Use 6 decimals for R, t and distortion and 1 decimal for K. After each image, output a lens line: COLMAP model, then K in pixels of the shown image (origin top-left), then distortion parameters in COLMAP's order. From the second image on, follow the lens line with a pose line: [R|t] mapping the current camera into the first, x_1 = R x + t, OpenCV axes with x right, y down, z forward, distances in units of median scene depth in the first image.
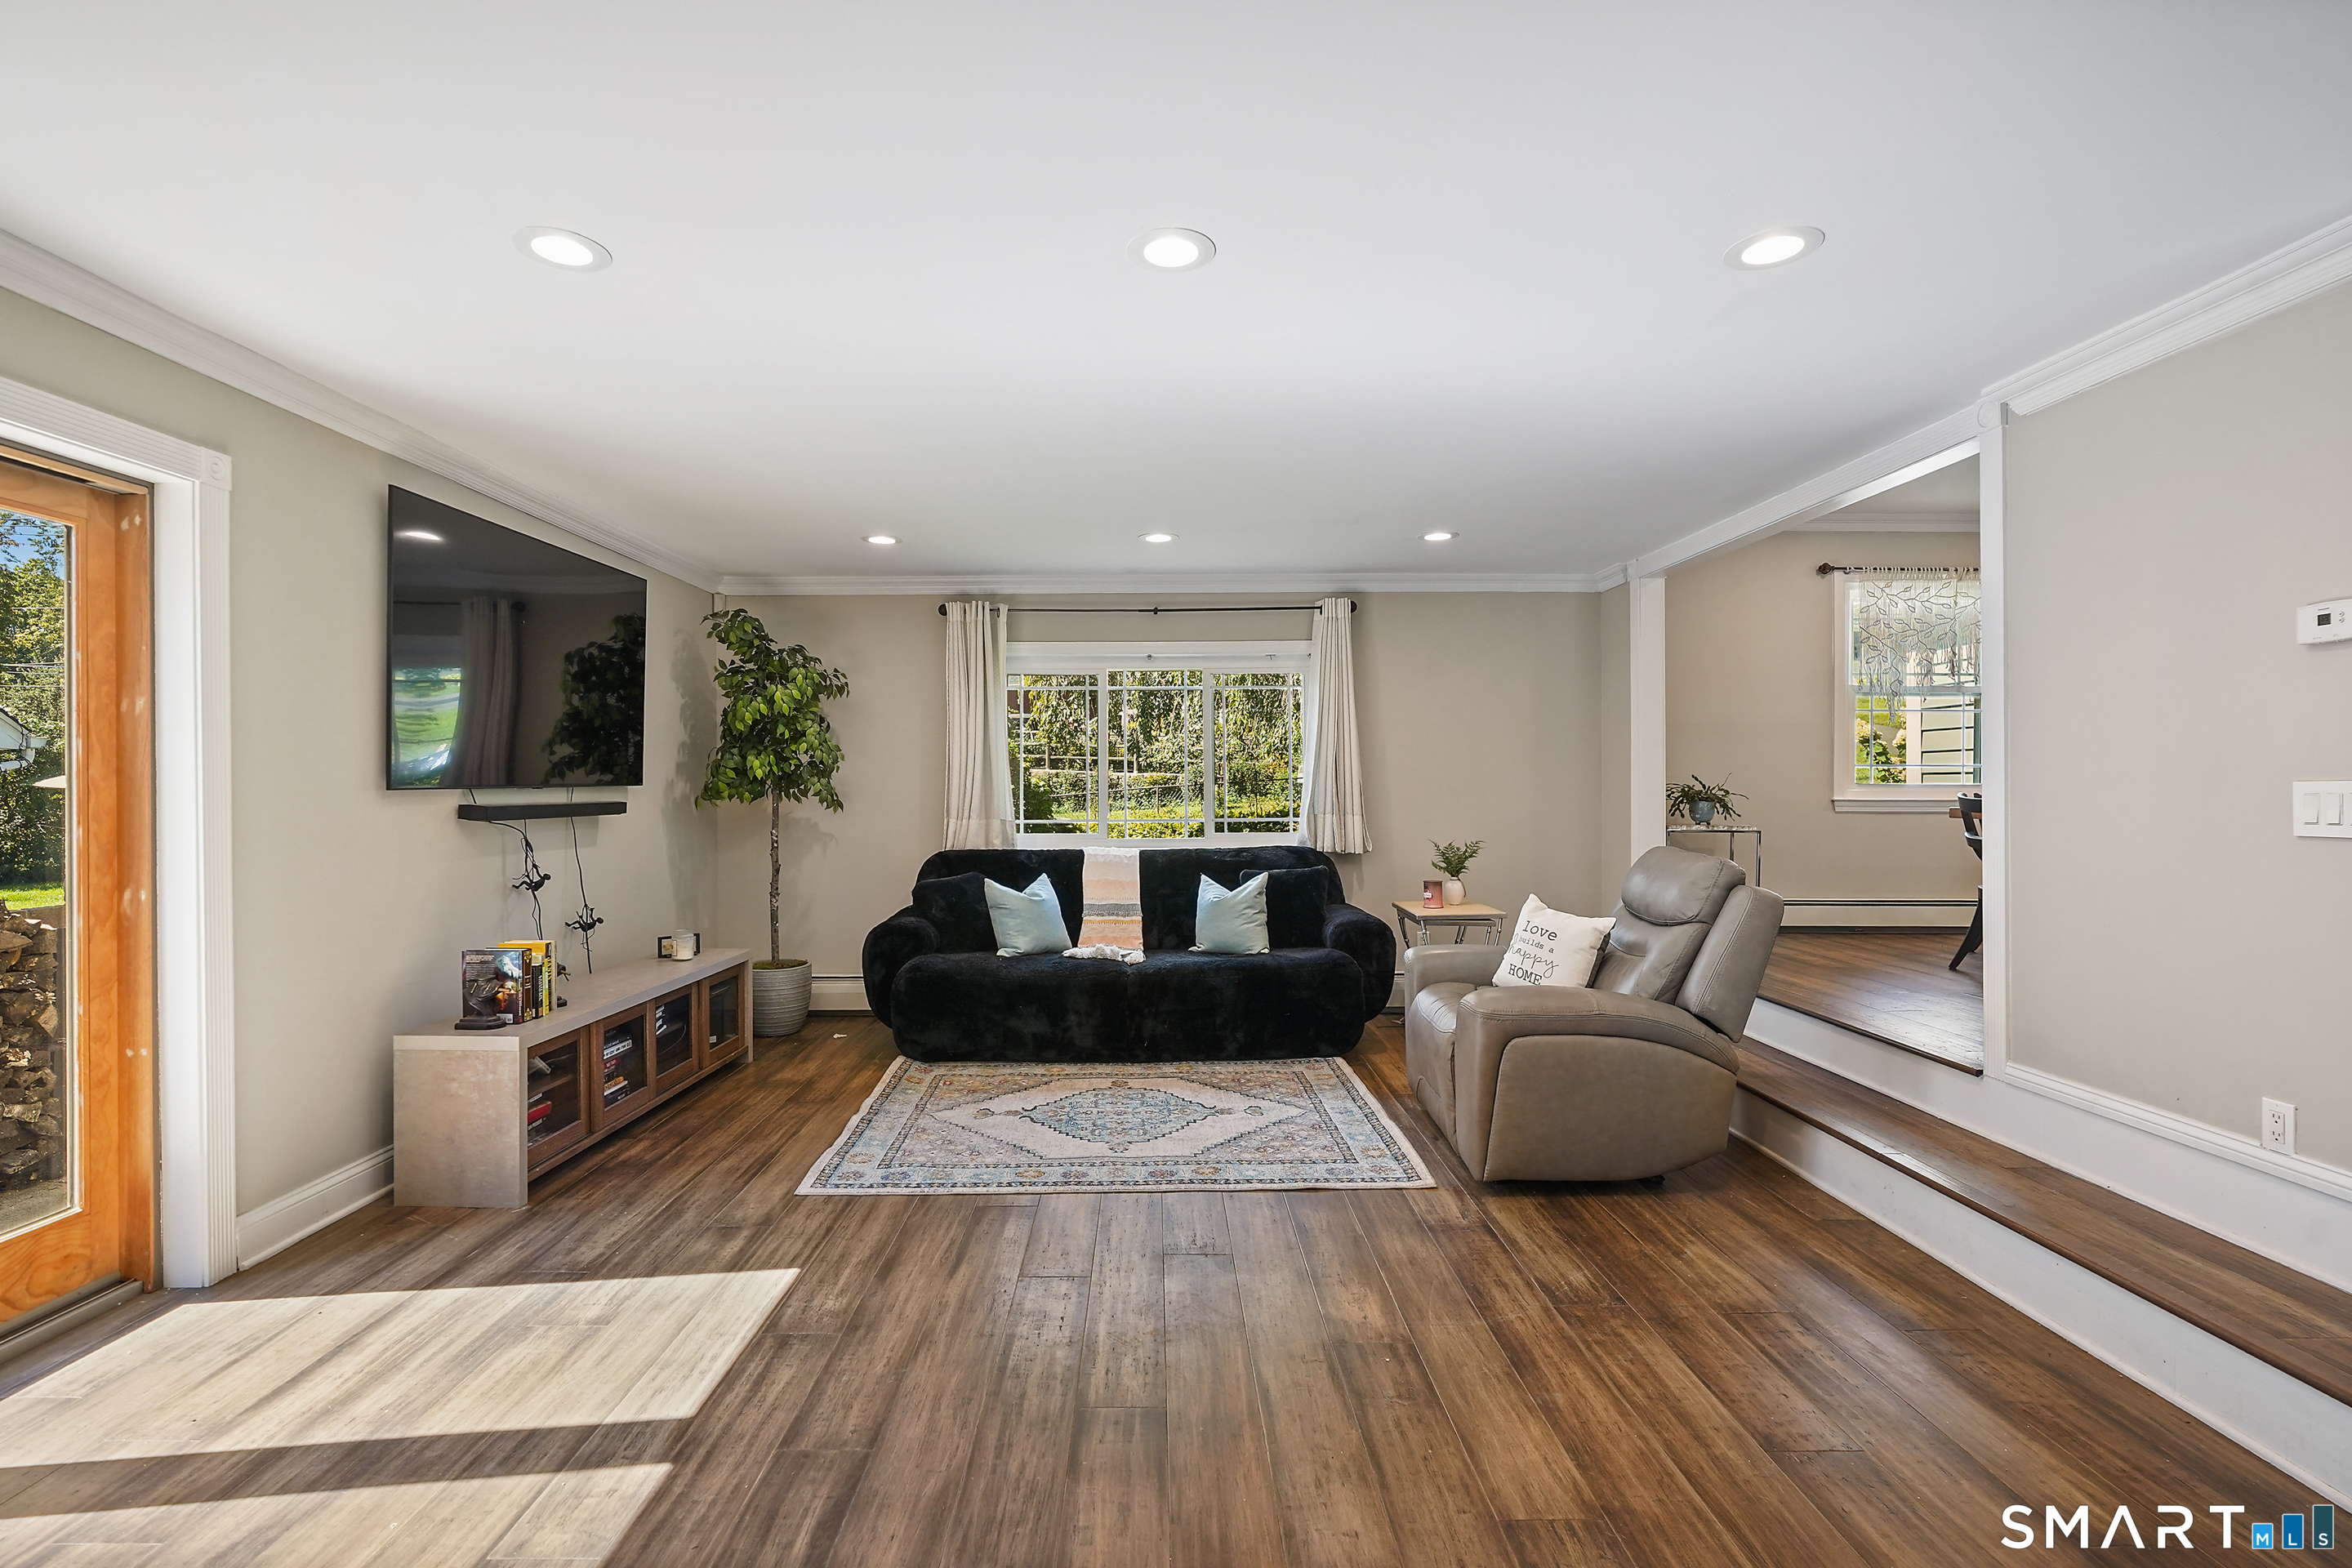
lens RADIAL K [[1102.4, 0, 1153.3], [0, 1102.4, 784.4], [0, 0, 1]] dist [-0.018218, 0.007536]
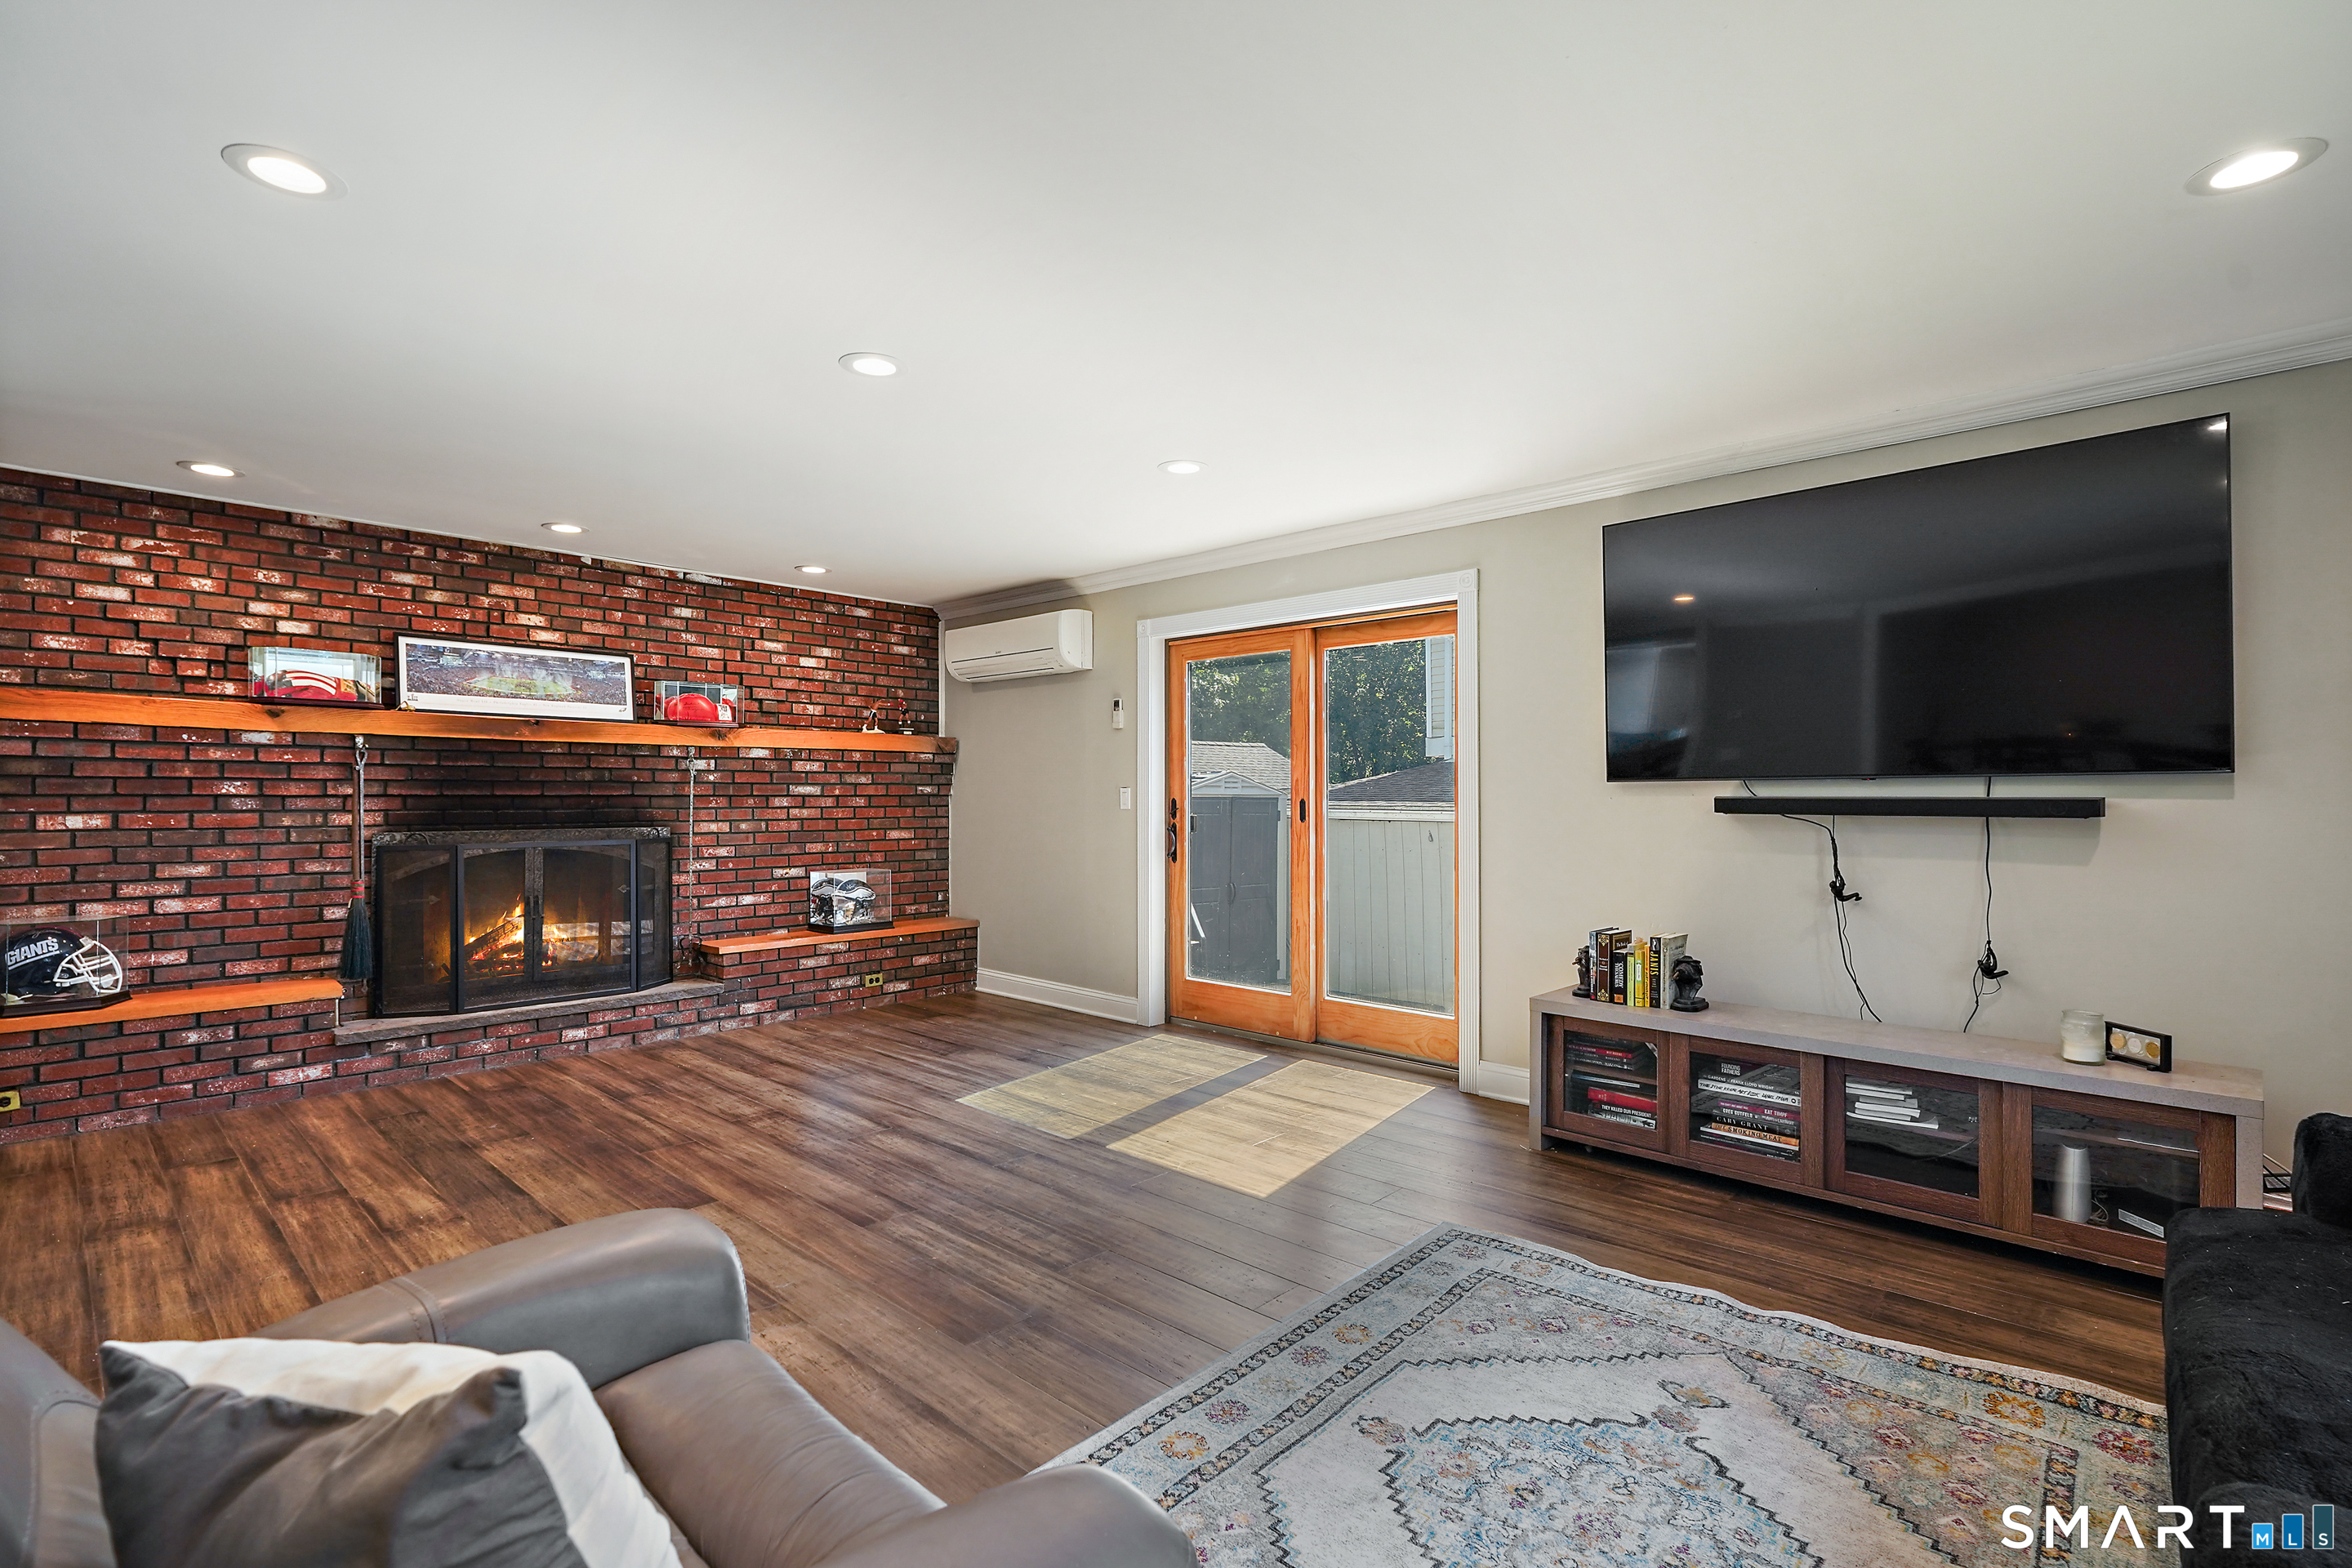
lens RADIAL K [[1079.3, 0, 1157.7], [0, 1079.3, 791.3], [0, 0, 1]] dist [-0.011276, 0.000030]
pose [[-0.688742, 0.001937, -0.725004, 0.413494], [0.002439, 0.999997, 0.000354, 0.011007], [0.725002, -0.001524, -0.688745, 1.231861]]
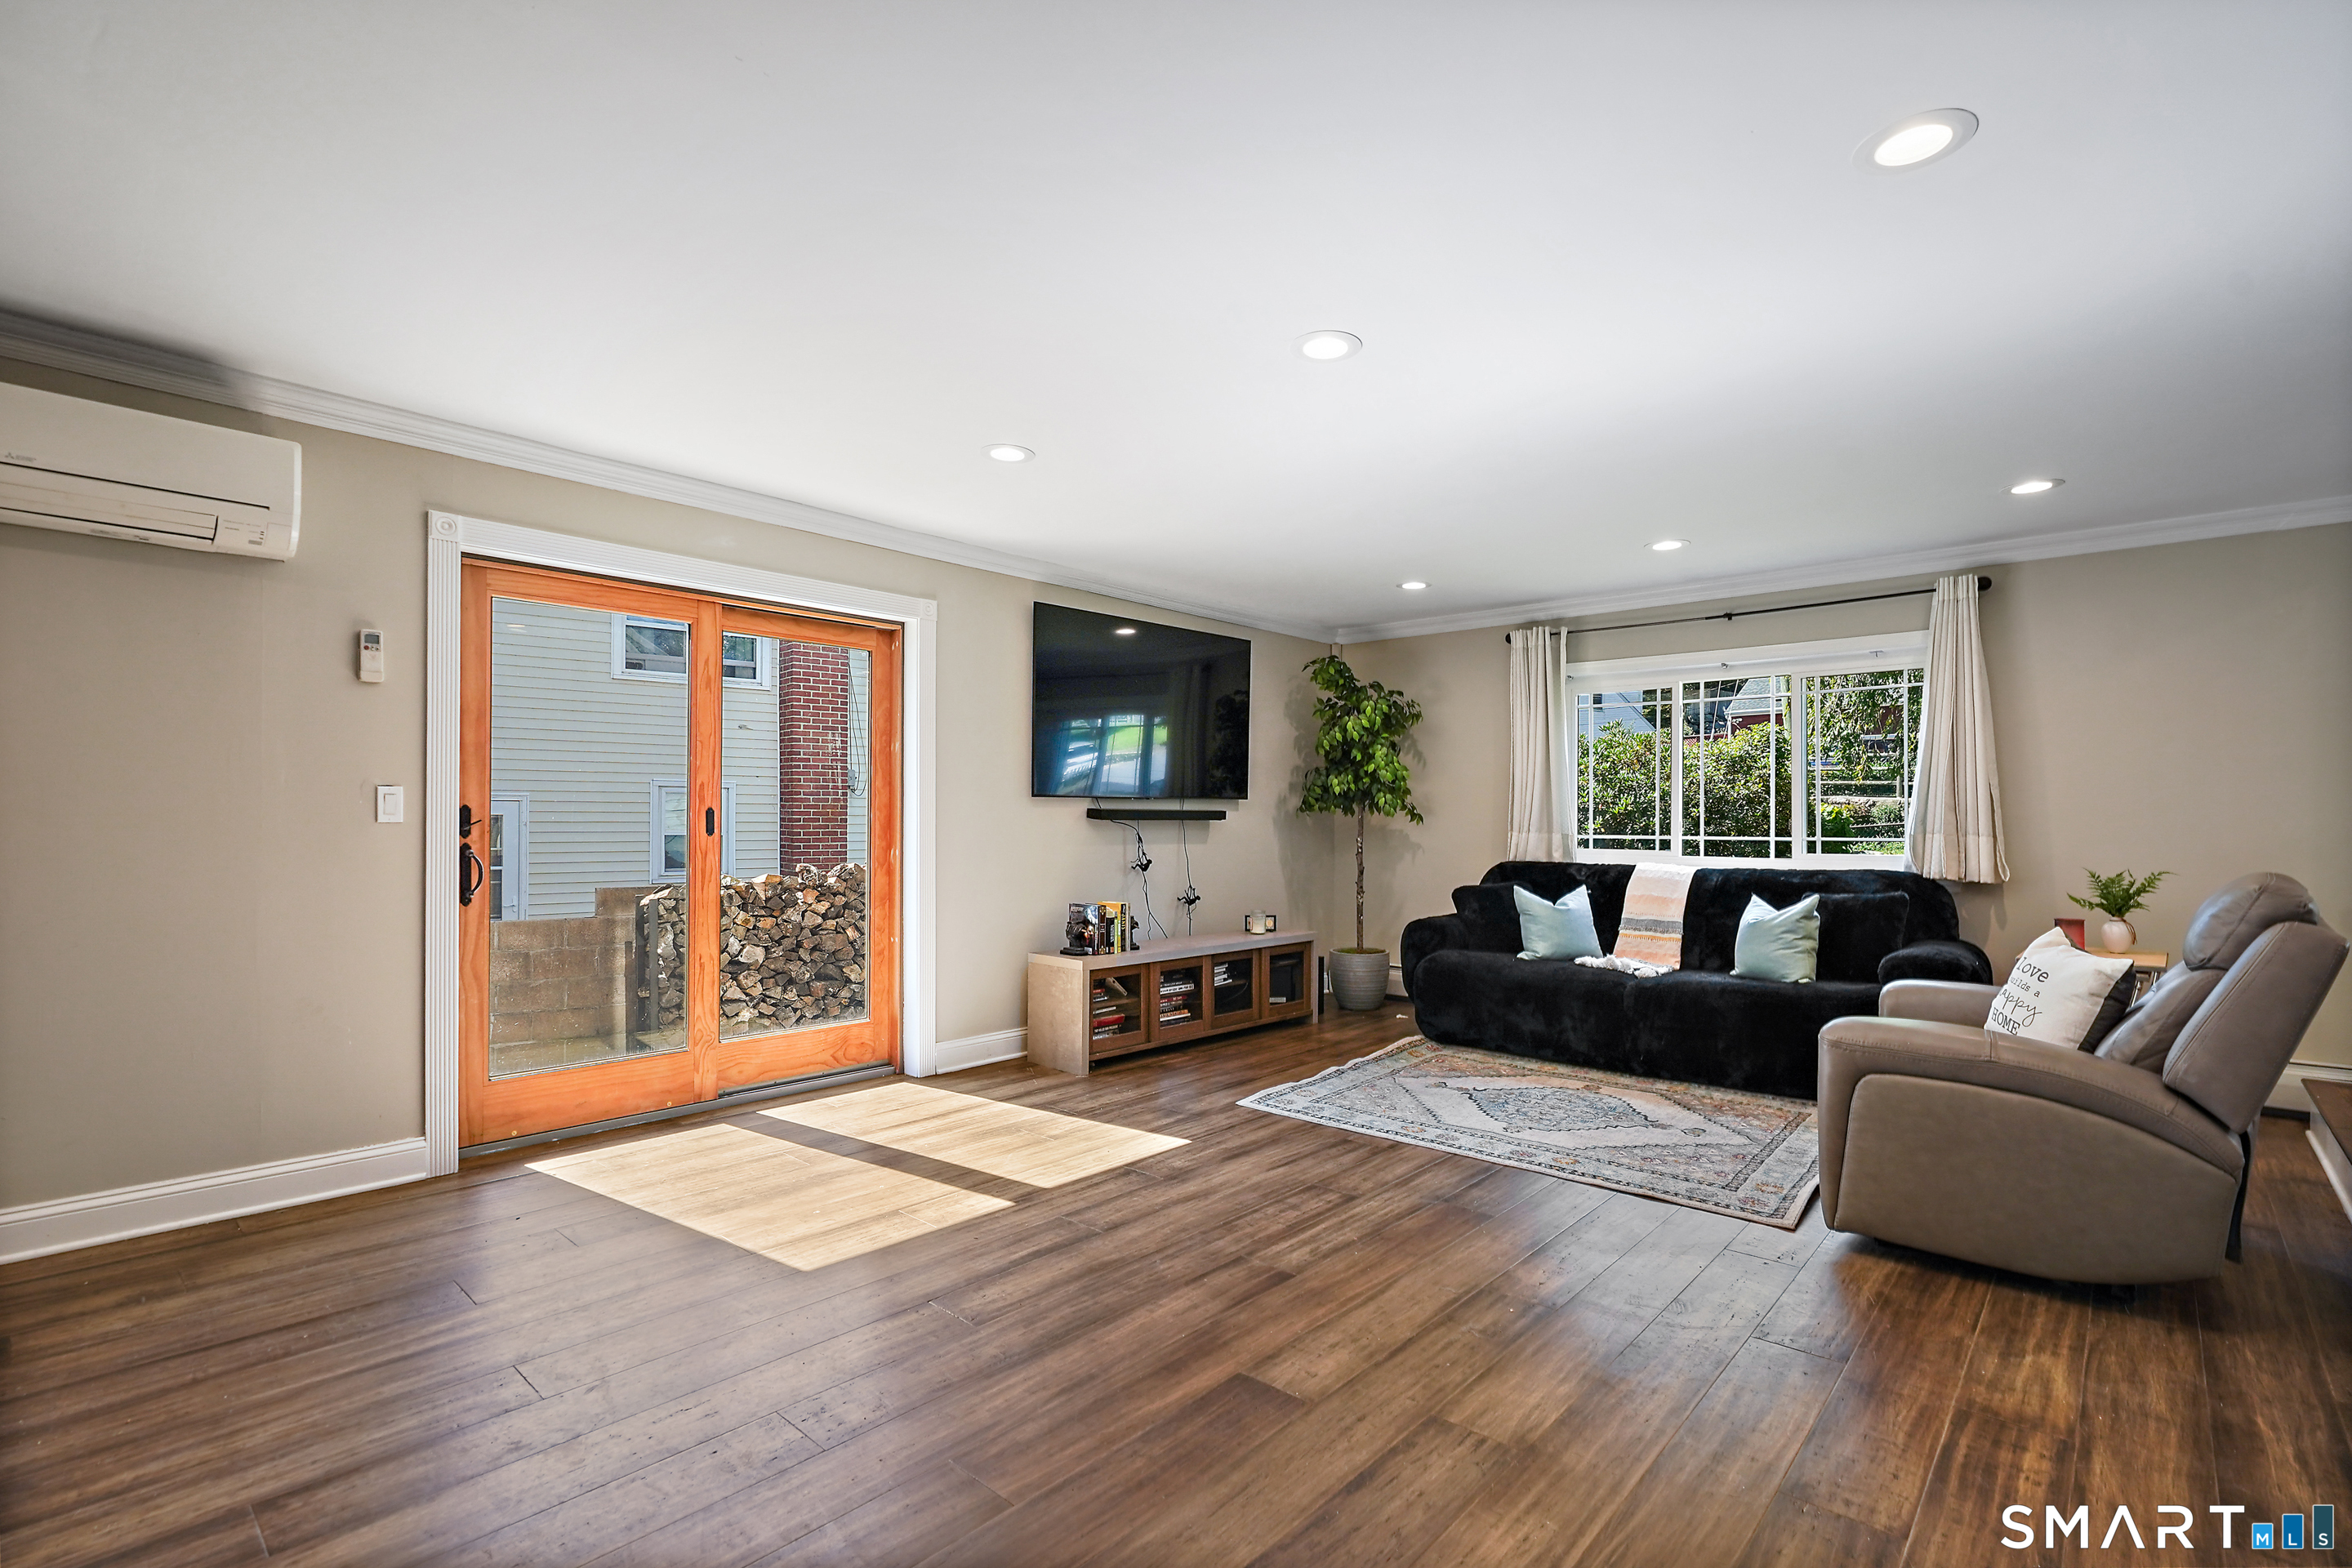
lens RADIAL K [[1080.1, 0, 1165.9], [0, 1080.1, 806.4], [0, 0, 1]] dist [-0.011648, 0.000136]
pose [[0.737064, 0.001291, -0.675822, 0.410373], [-0.007841, 0.999947, -0.006641, 0.023605], [0.675778, 0.010194, 0.737035, -0.007670]]
